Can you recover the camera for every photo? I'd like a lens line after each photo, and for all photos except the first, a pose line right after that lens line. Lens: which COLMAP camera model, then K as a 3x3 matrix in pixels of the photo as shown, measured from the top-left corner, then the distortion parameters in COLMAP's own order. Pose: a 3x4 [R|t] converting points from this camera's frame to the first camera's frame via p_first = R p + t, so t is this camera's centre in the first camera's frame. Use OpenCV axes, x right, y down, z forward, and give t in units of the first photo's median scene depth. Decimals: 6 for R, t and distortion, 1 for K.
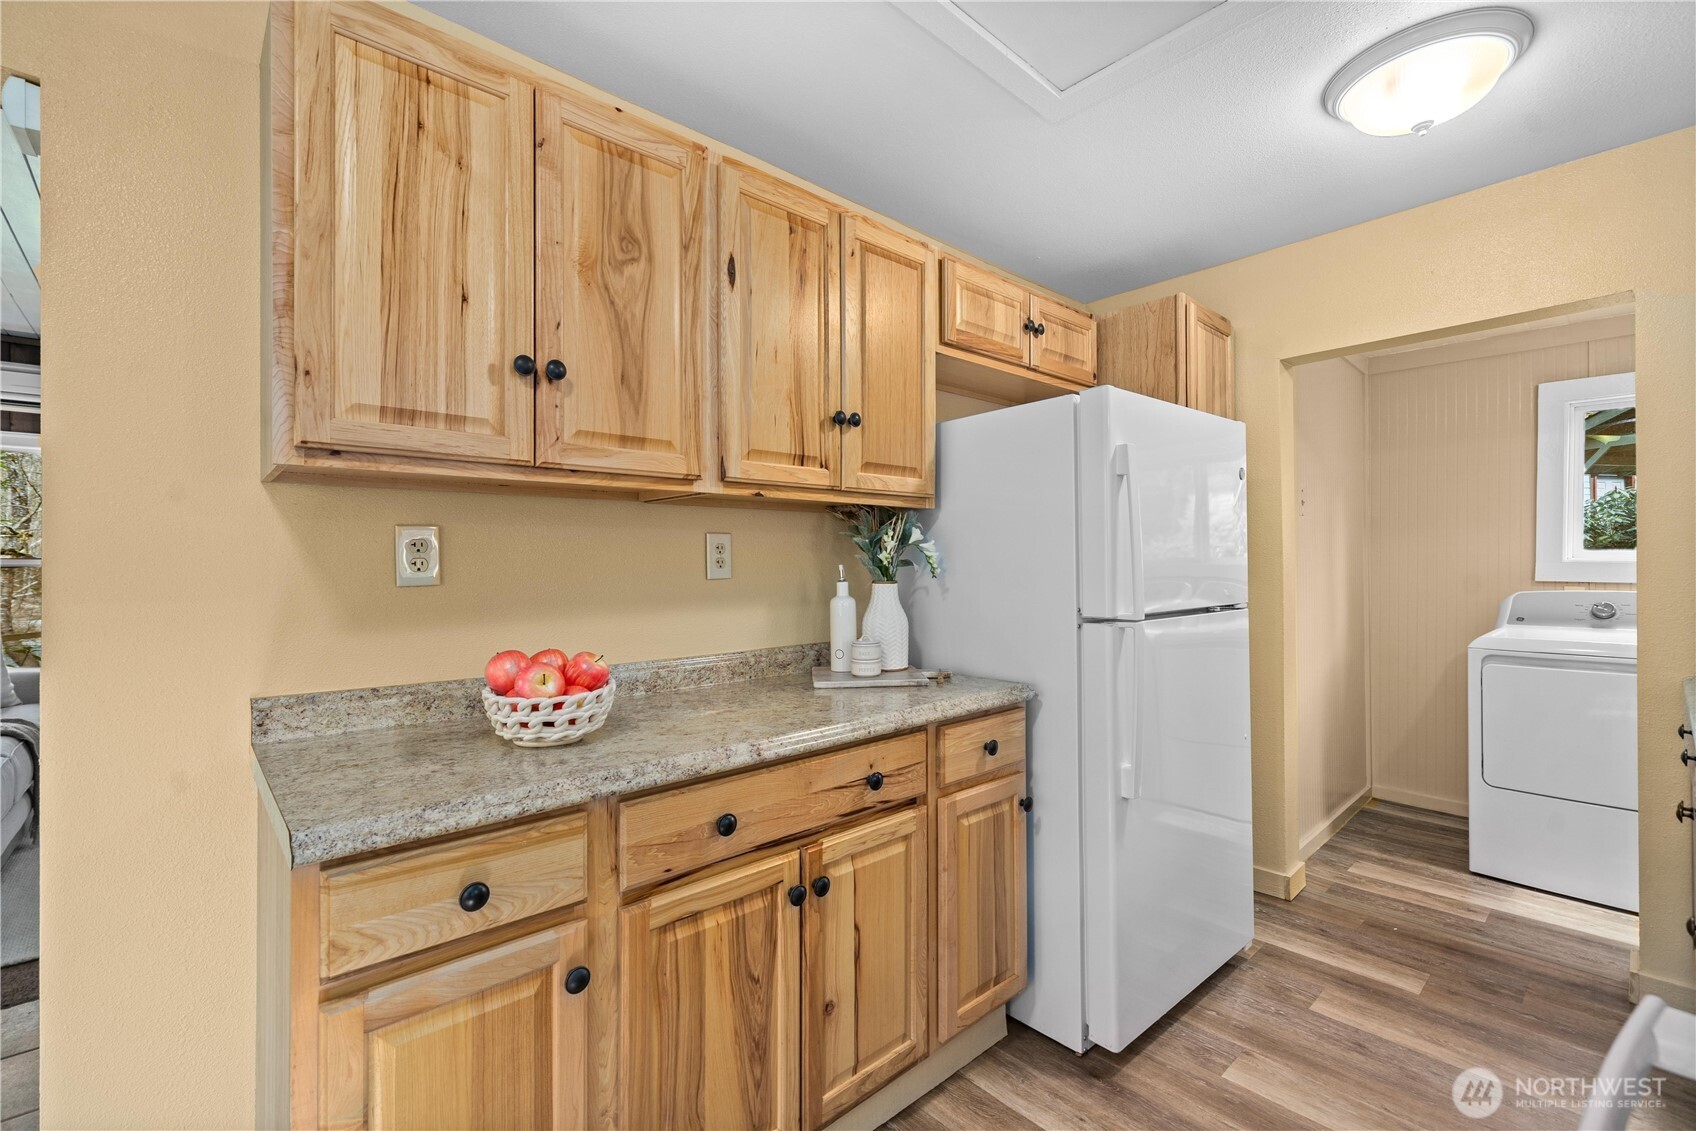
lens RADIAL K [[731.6, 0, 838.4], [0, 731.6, 558.5], [0, 0, 1]] dist [-0.000244, -0.000610]
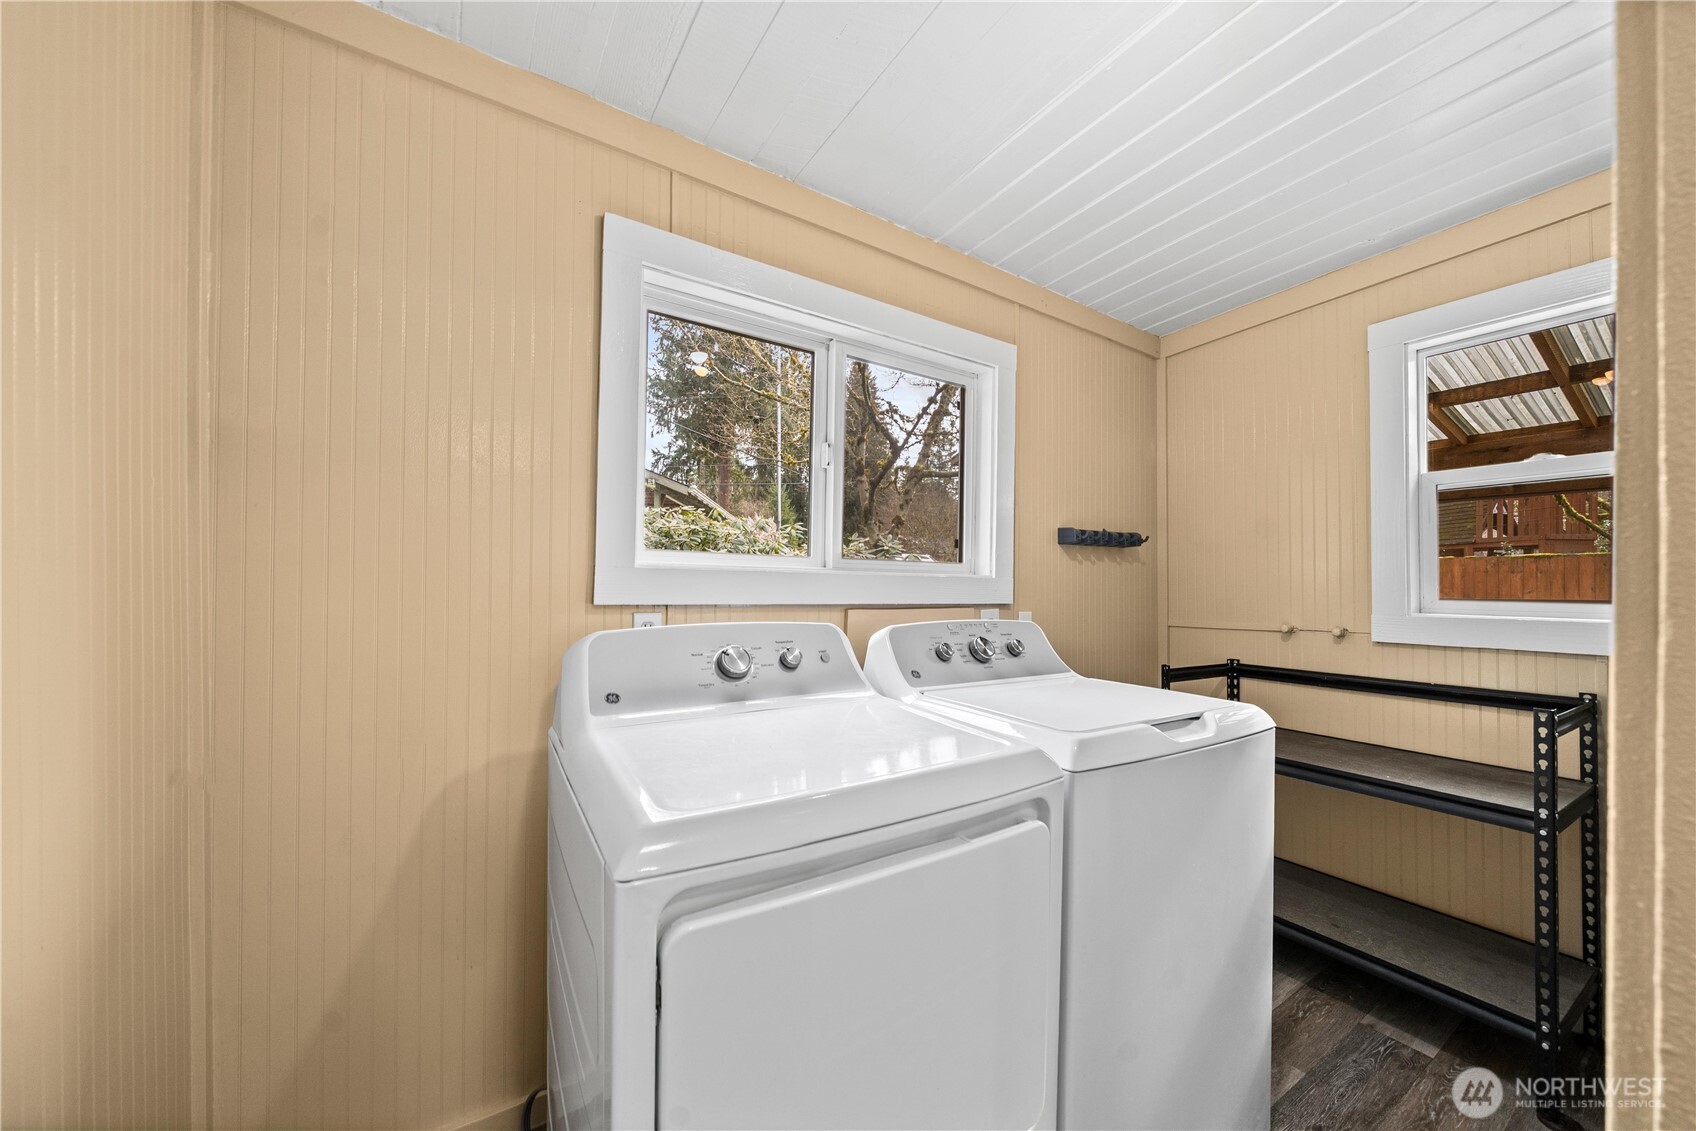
lens RADIAL K [[591.1, 0, 839.3], [0, 591.1, 586.6], [0, 0, 1]] dist [-0.002740, -0.000747]
pose [[0.167688, -0.006006, 0.985822, 0.960507], [-0.030665, 0.999466, 0.011305, 0.016511], [-0.985363, -0.032126, 0.167414, 1.263635]]
